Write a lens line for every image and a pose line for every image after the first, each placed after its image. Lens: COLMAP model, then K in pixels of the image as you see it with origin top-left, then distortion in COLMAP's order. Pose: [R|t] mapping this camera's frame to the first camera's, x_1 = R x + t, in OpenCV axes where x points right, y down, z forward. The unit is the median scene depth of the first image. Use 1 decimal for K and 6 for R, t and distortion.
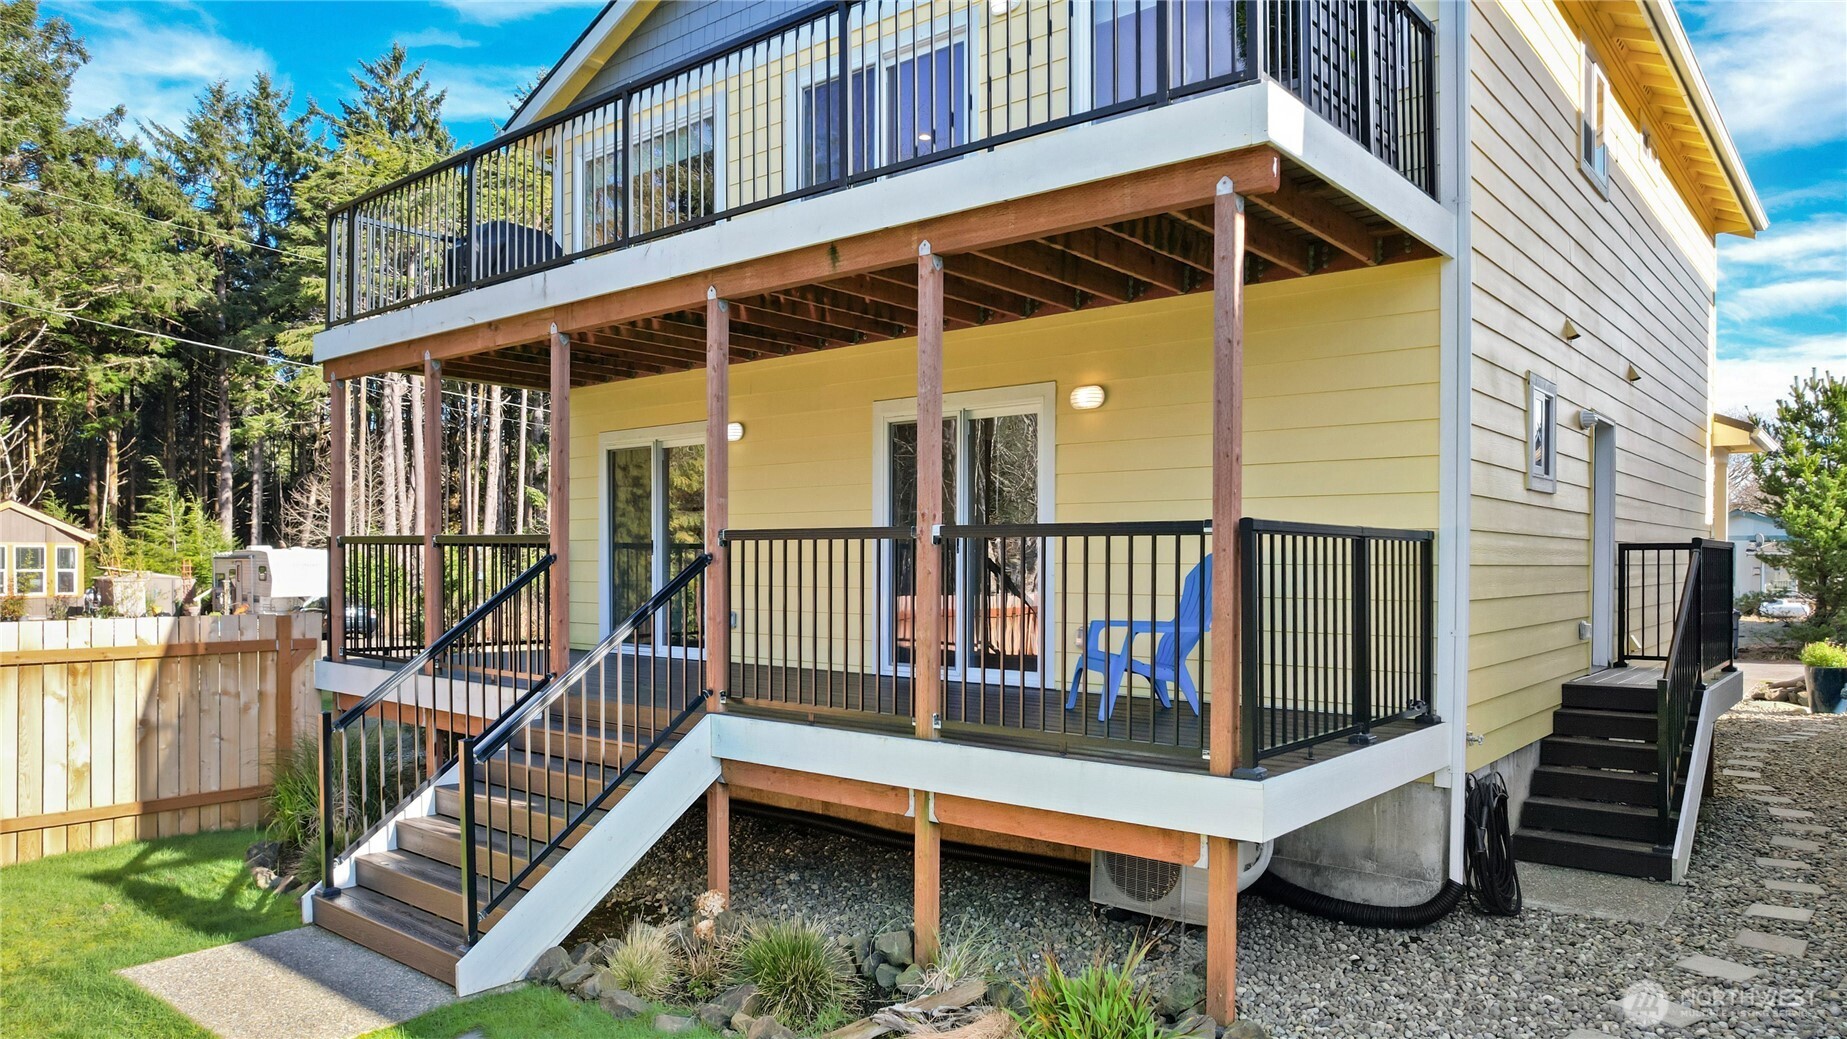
lens RADIAL K [[1207.0, 0, 928.8], [0, 1207.0, 569.0], [0, 0, 1]] dist [-0.038692, 0.015318]
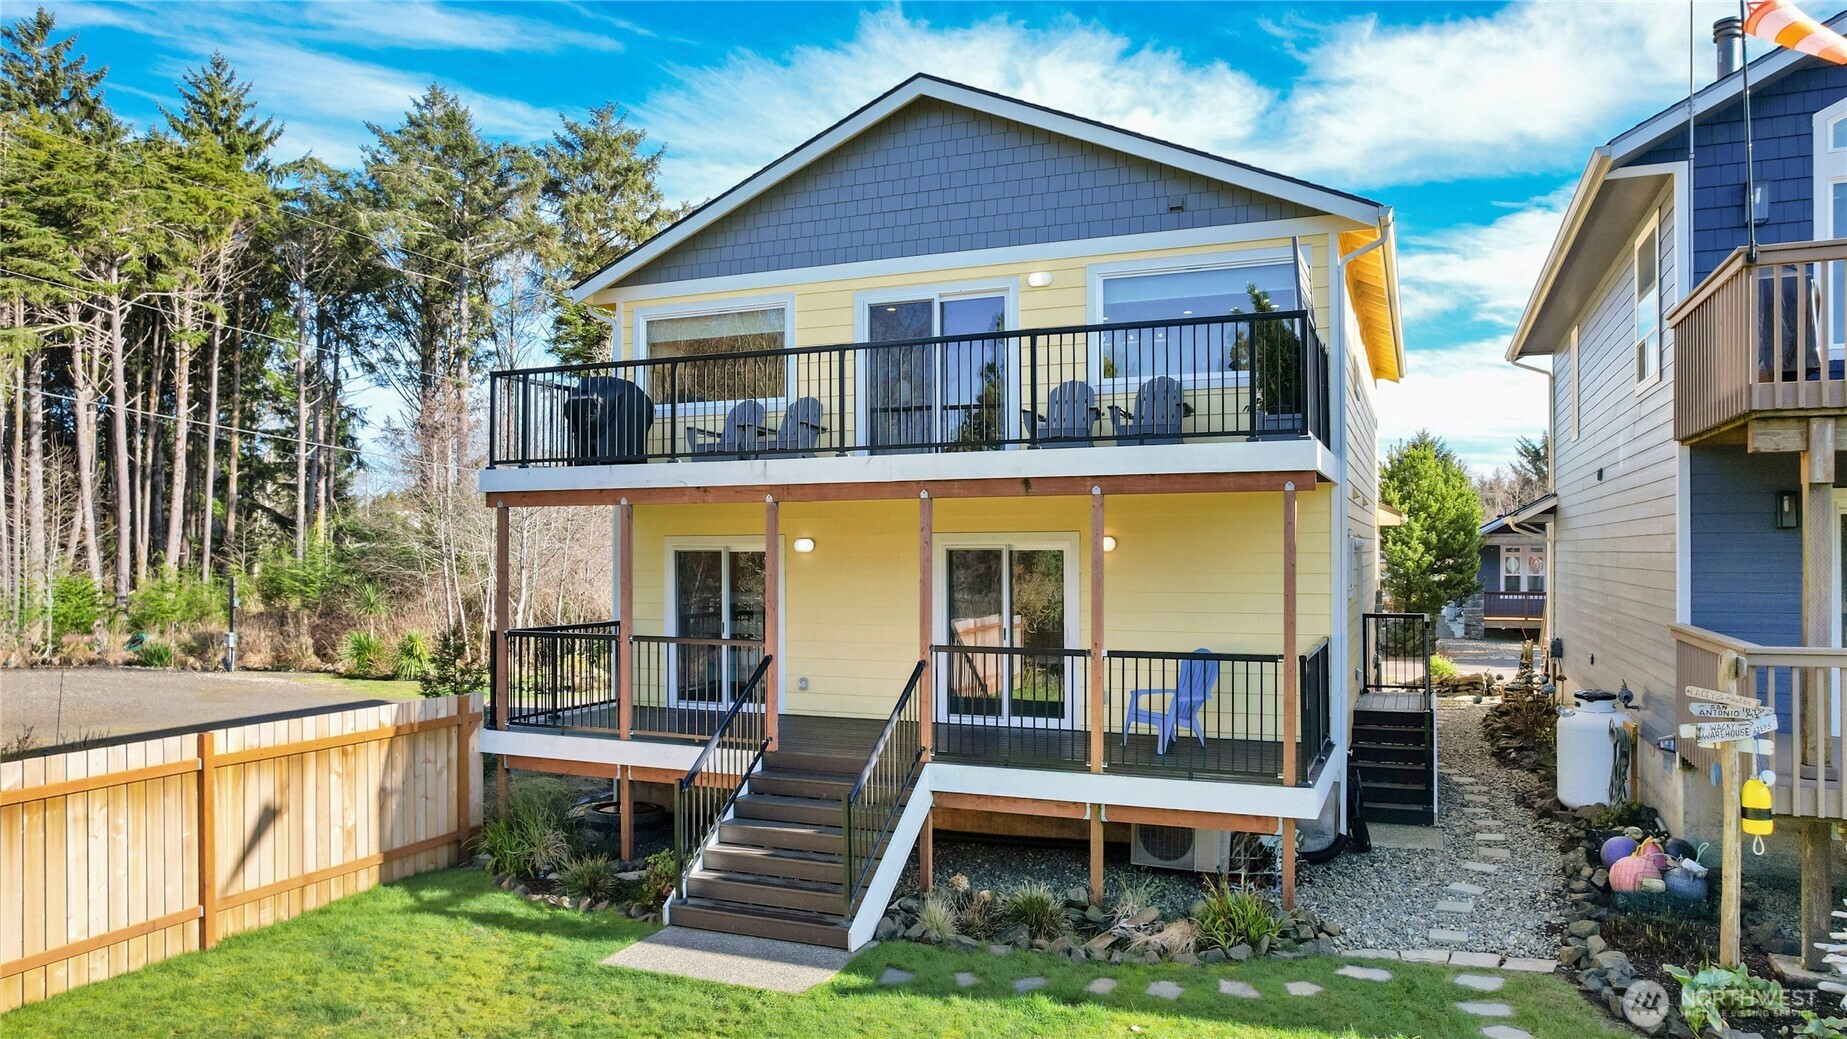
lens RADIAL K [[1207.0, 0, 921.7], [0, 1207.0, 520.3], [0, 0, 1]] dist [-0.038692, 0.015318]
pose [[0.955005, 0.001490, 0.296585, -0.595797], [0.007801, 0.999515, -0.030141, -0.135242], [-0.296486, 0.031098, 0.954531, -0.458551]]
